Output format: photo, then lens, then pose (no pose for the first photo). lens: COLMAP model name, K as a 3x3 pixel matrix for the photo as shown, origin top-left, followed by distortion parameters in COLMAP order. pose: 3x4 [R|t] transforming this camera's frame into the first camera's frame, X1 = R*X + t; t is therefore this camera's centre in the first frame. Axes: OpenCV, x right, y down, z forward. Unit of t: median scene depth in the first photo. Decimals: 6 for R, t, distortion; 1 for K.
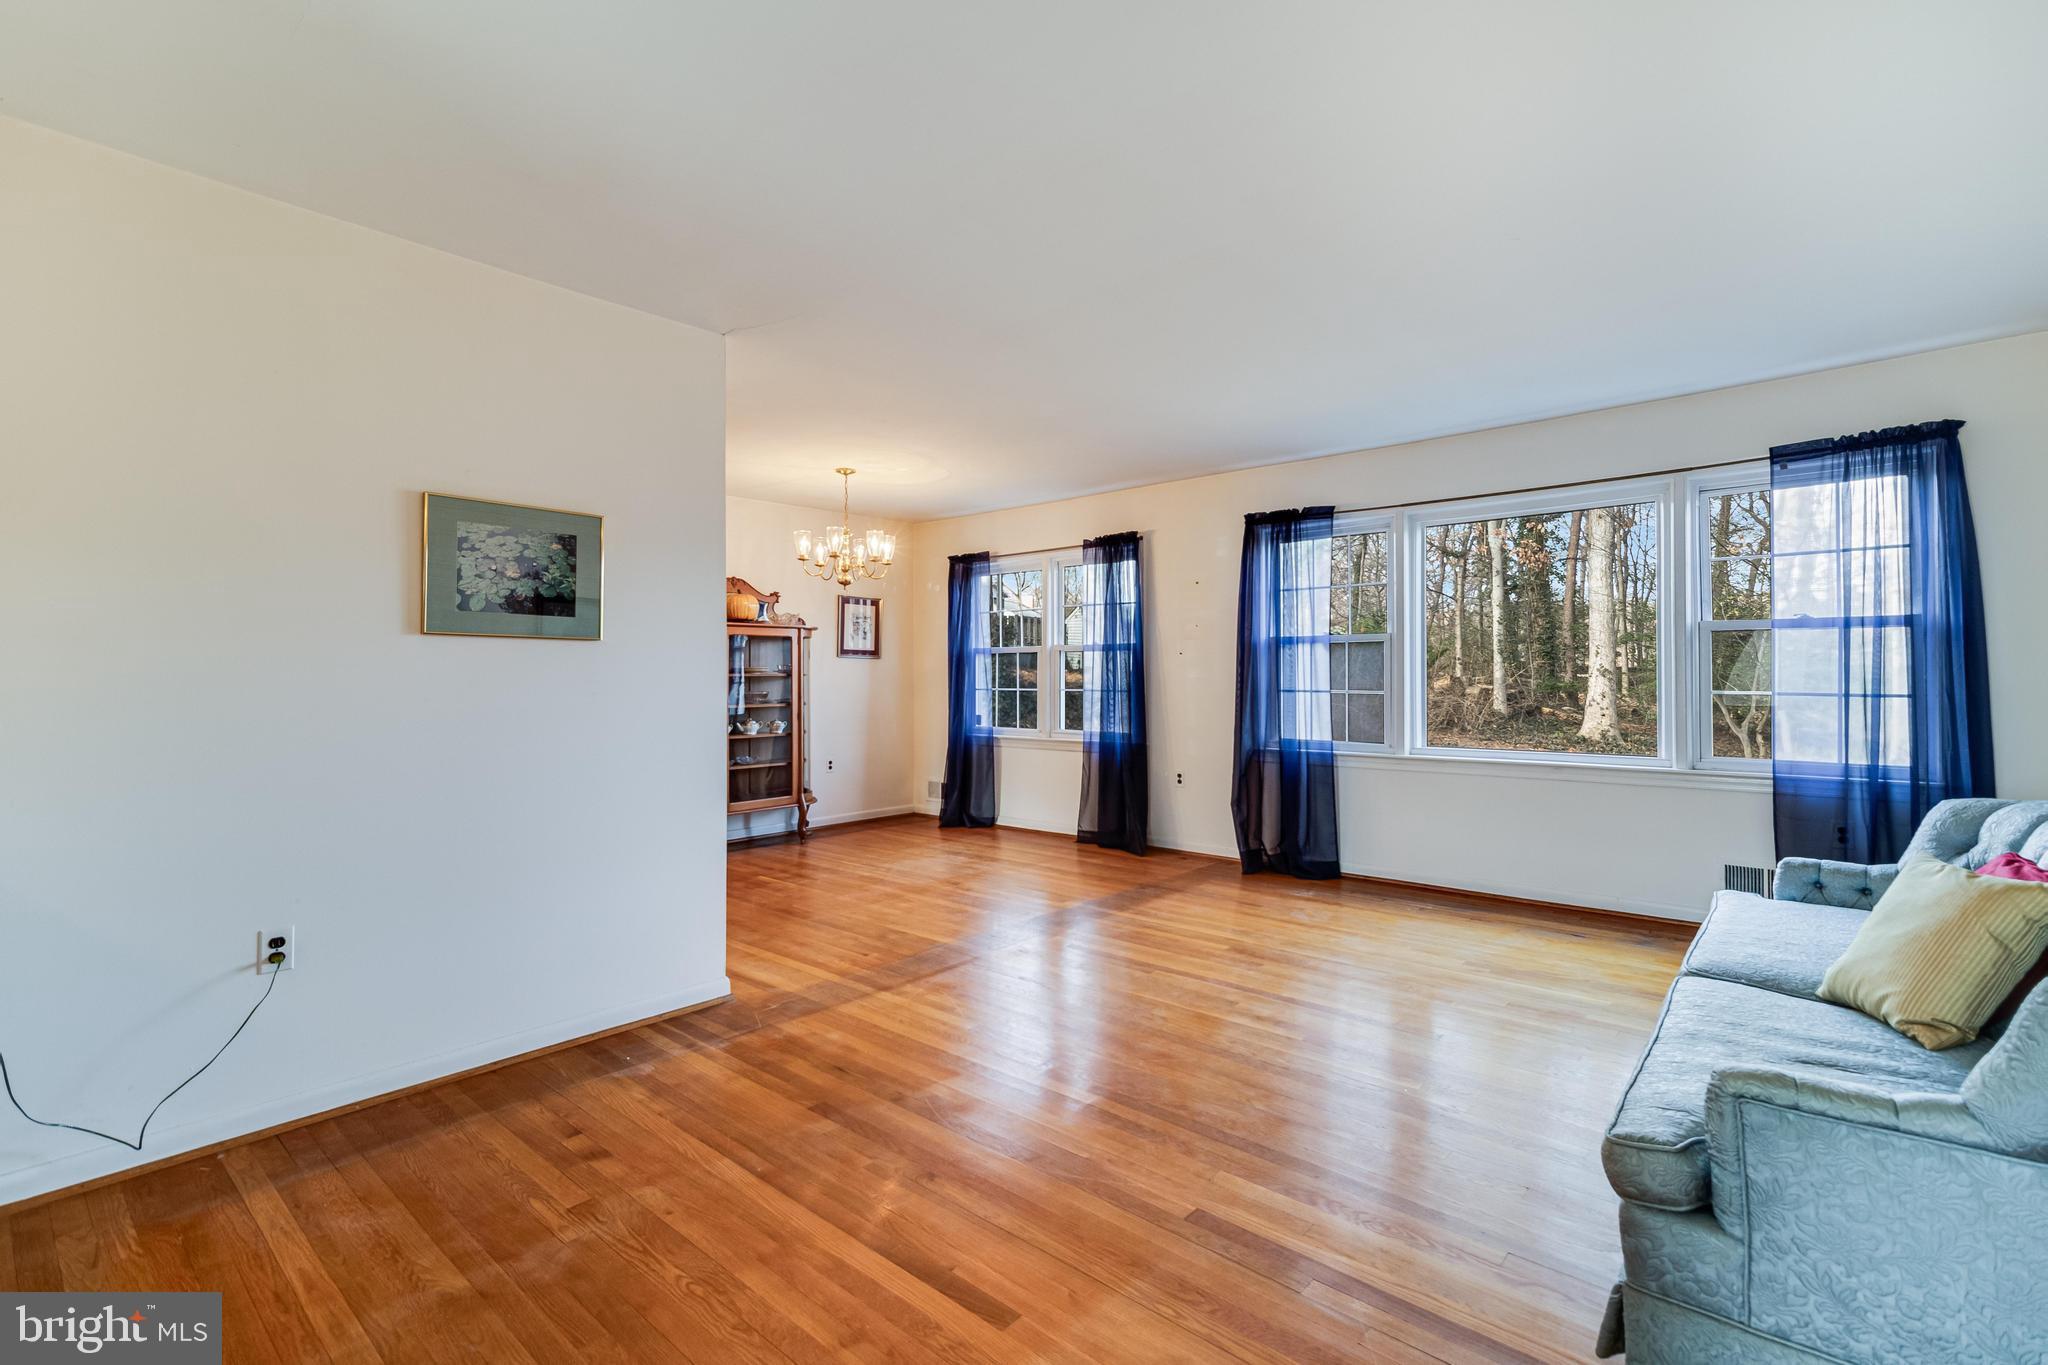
lens RADIAL K [[940.7, 0, 1009.9], [0, 940.7, 684.0], [0, 0, 1]] dist [0.008430, -0.002551]
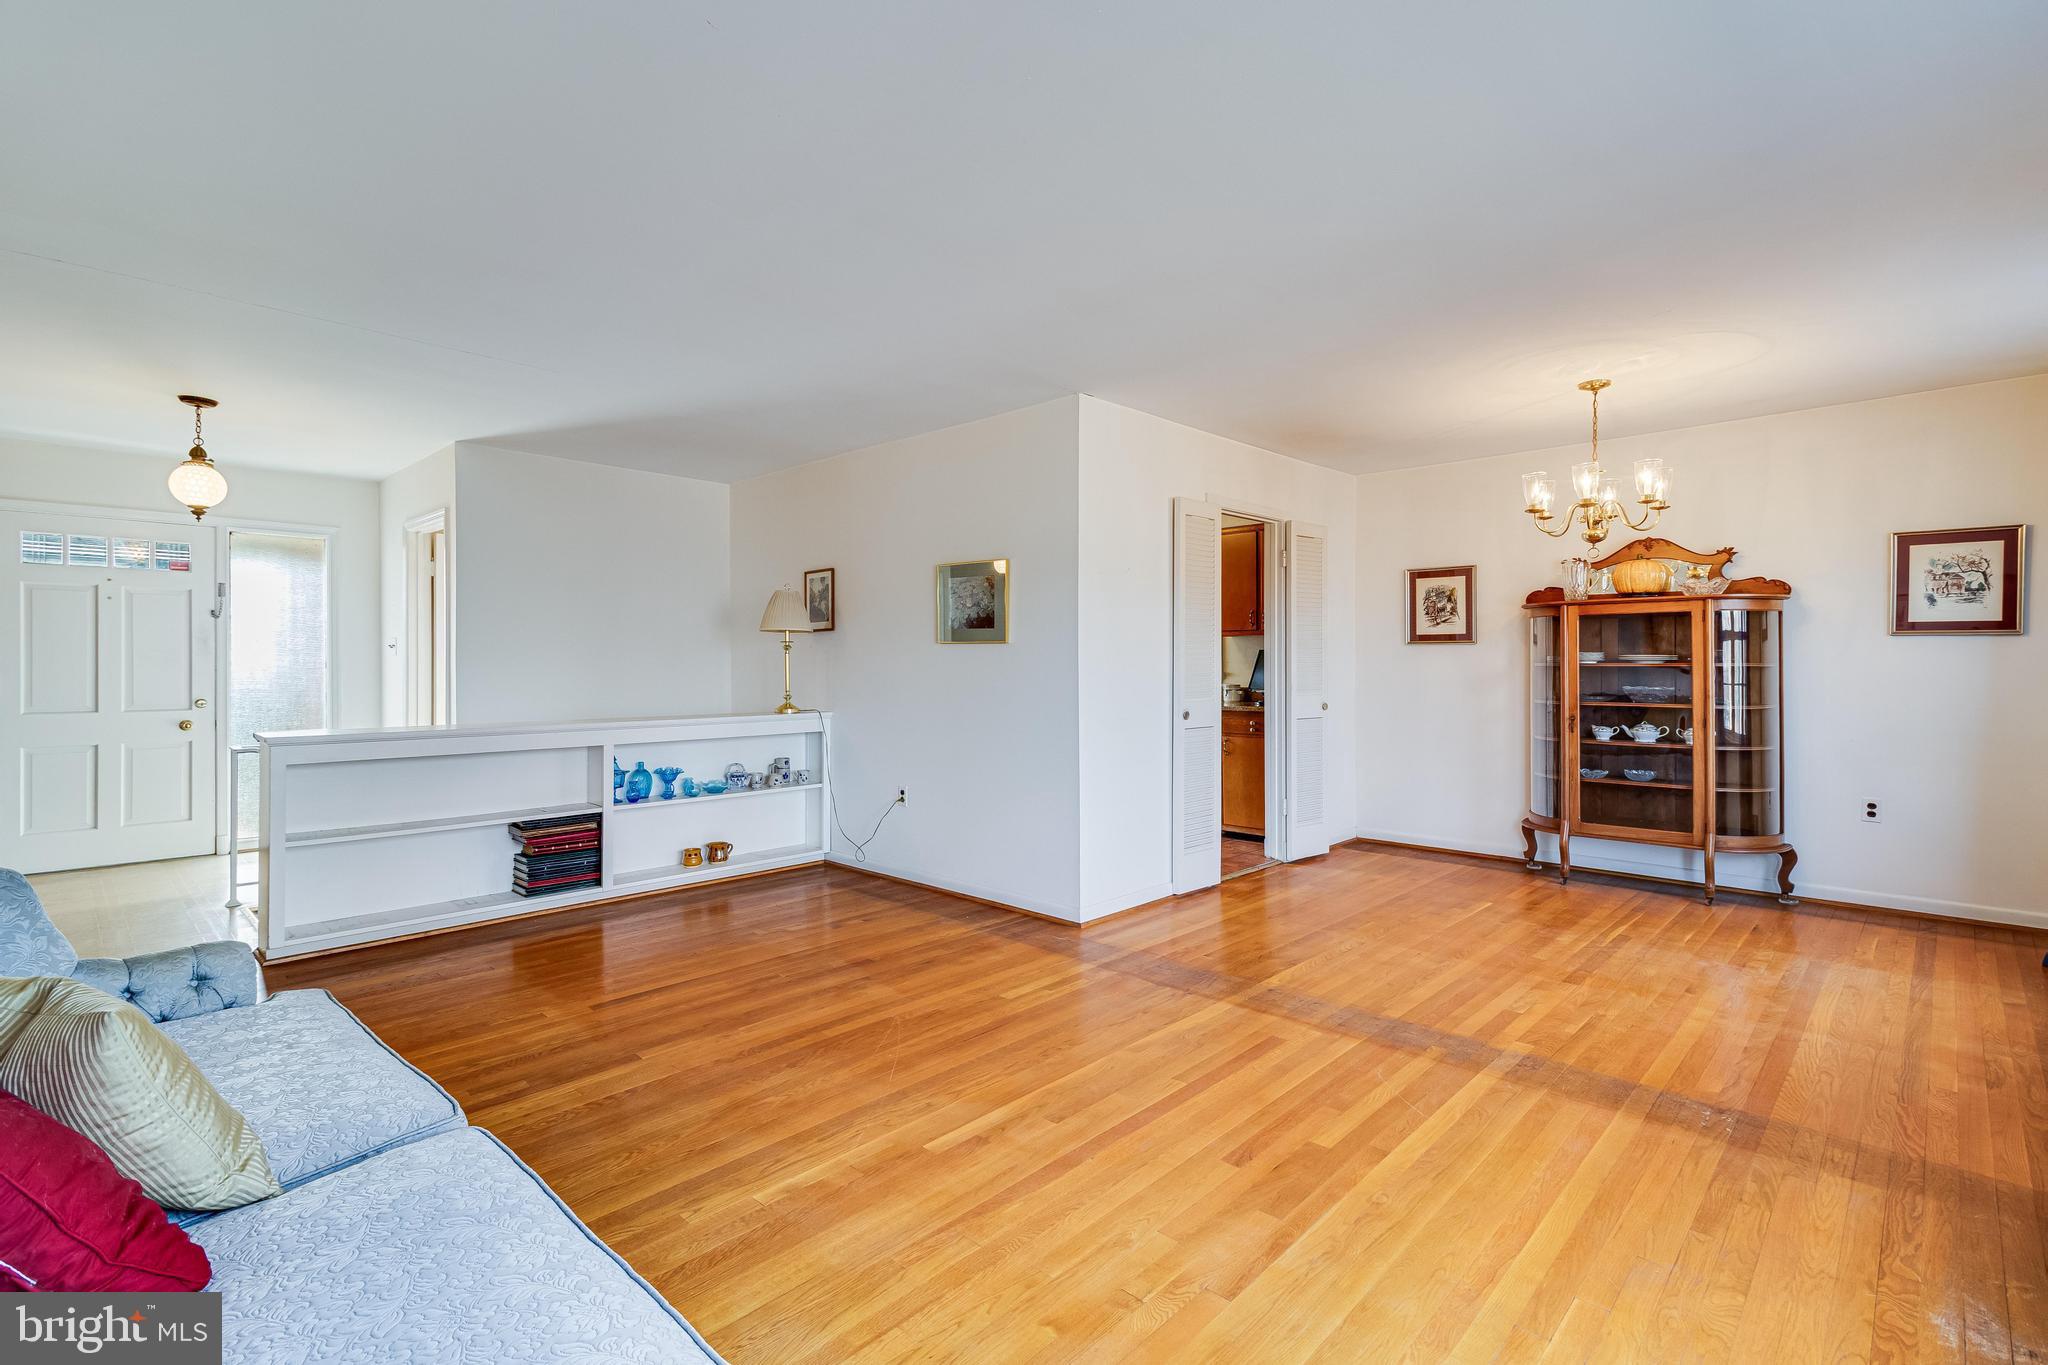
lens RADIAL K [[940.7, 0, 1041.1], [0, 940.7, 673.0], [0, 0, 1]] dist [0.008430, -0.002551]
pose [[-0.030951, 0.012286, -0.999445, 0.815010], [-0.007623, 0.999892, 0.012527, -0.014057], [0.999492, 0.008007, -0.030854, 0.853851]]
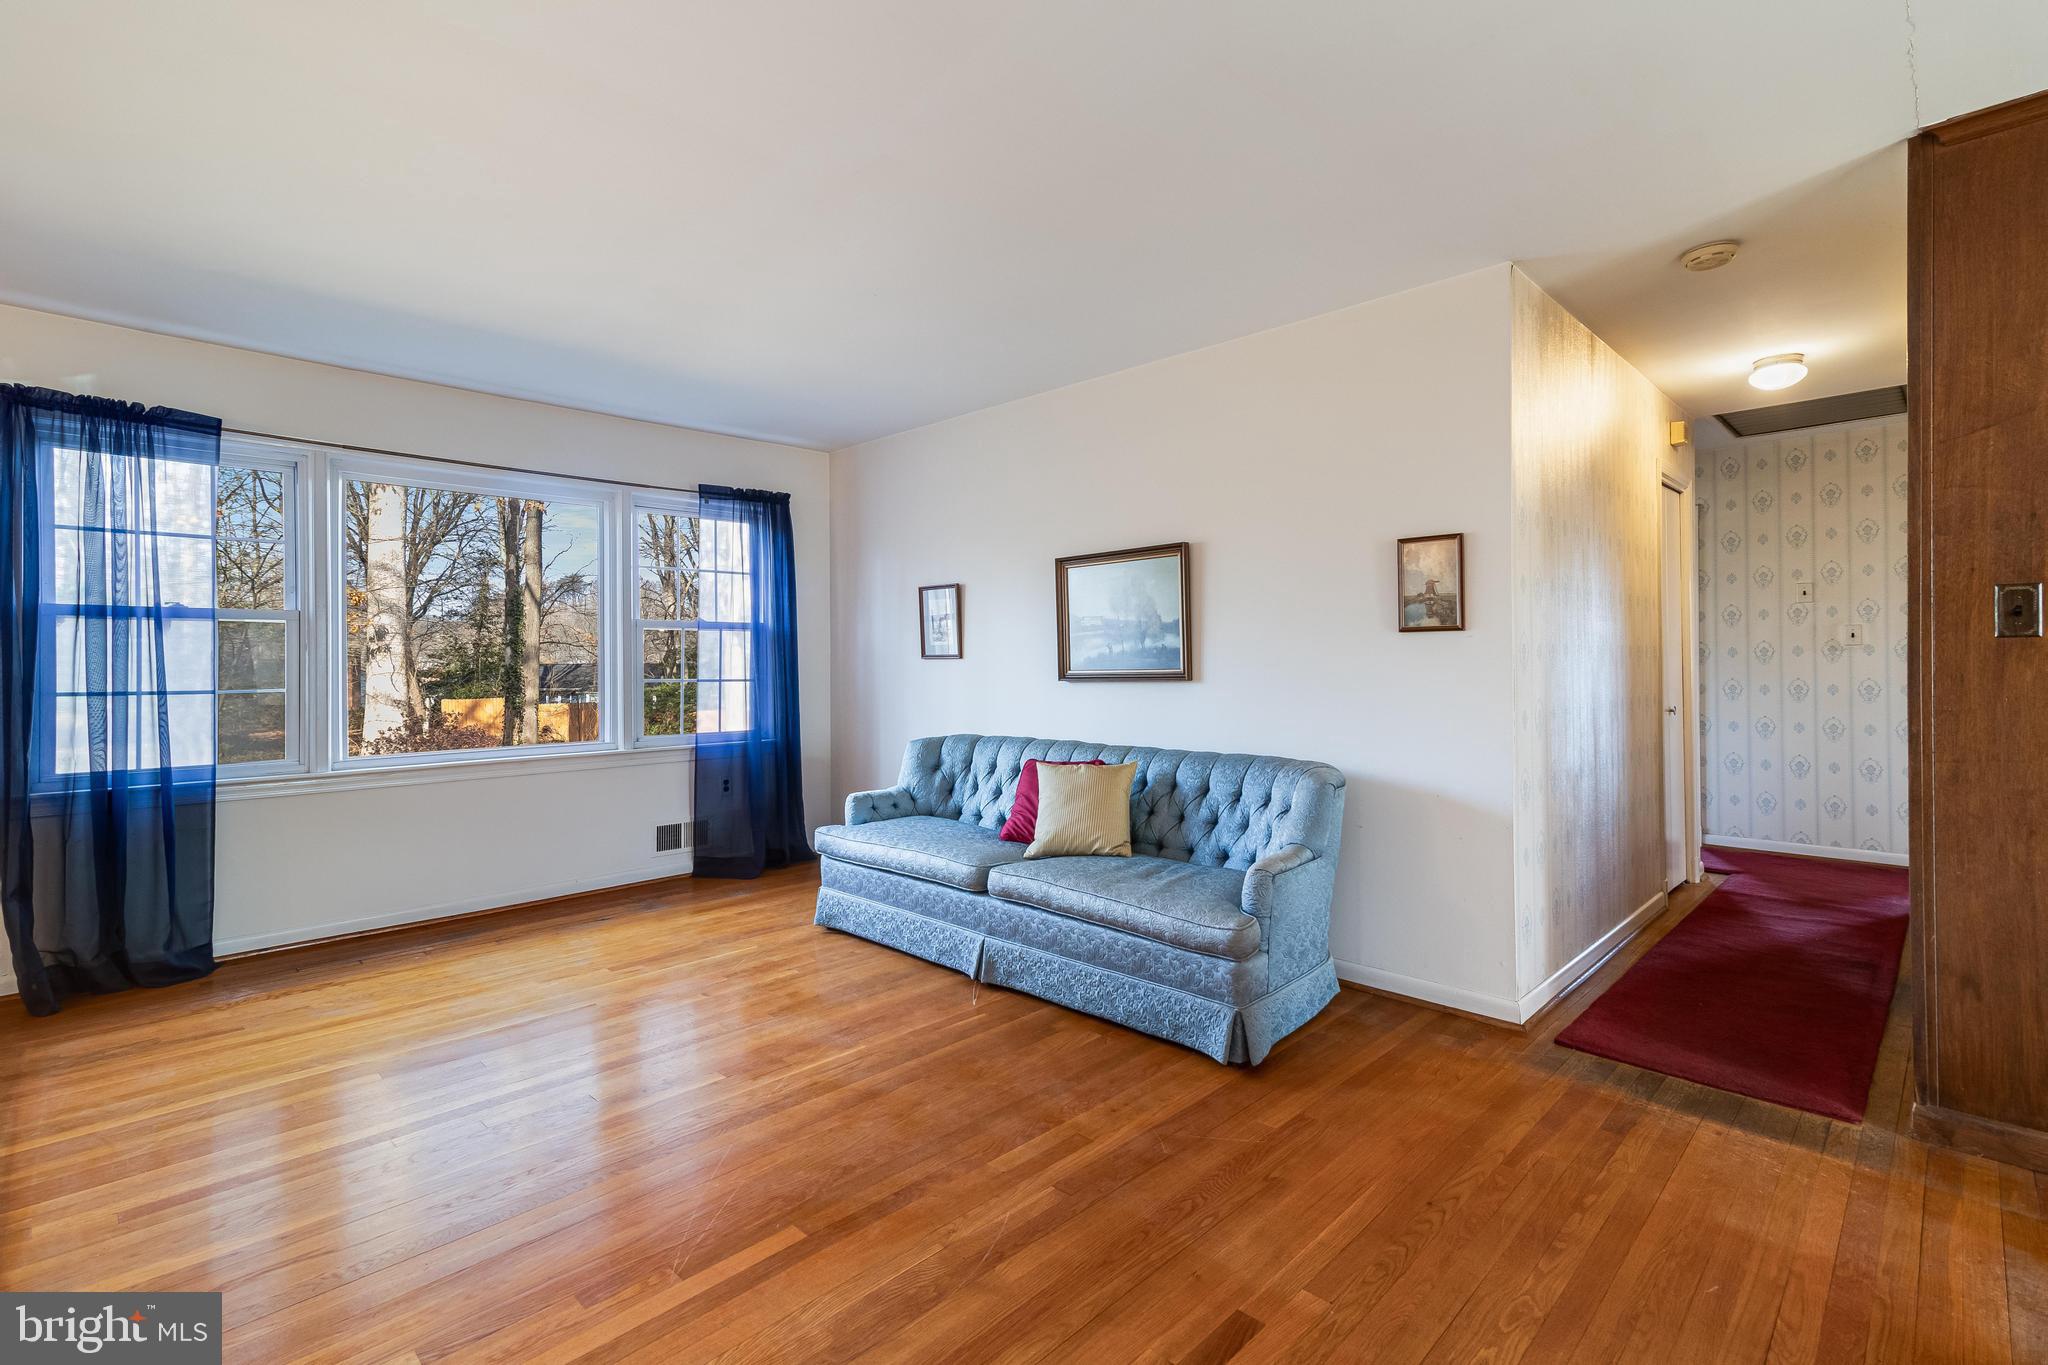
lens RADIAL K [[940.7, 0, 1047.1], [0, 940.7, 649.5], [0, 0, 1]] dist [0.008430, -0.002551]
pose [[0.026341, 0.018636, 0.999479, -0.432999], [0.015770, 0.999694, -0.019056, 0.000772], [-0.999529, 0.016264, 0.026039, 0.512463]]
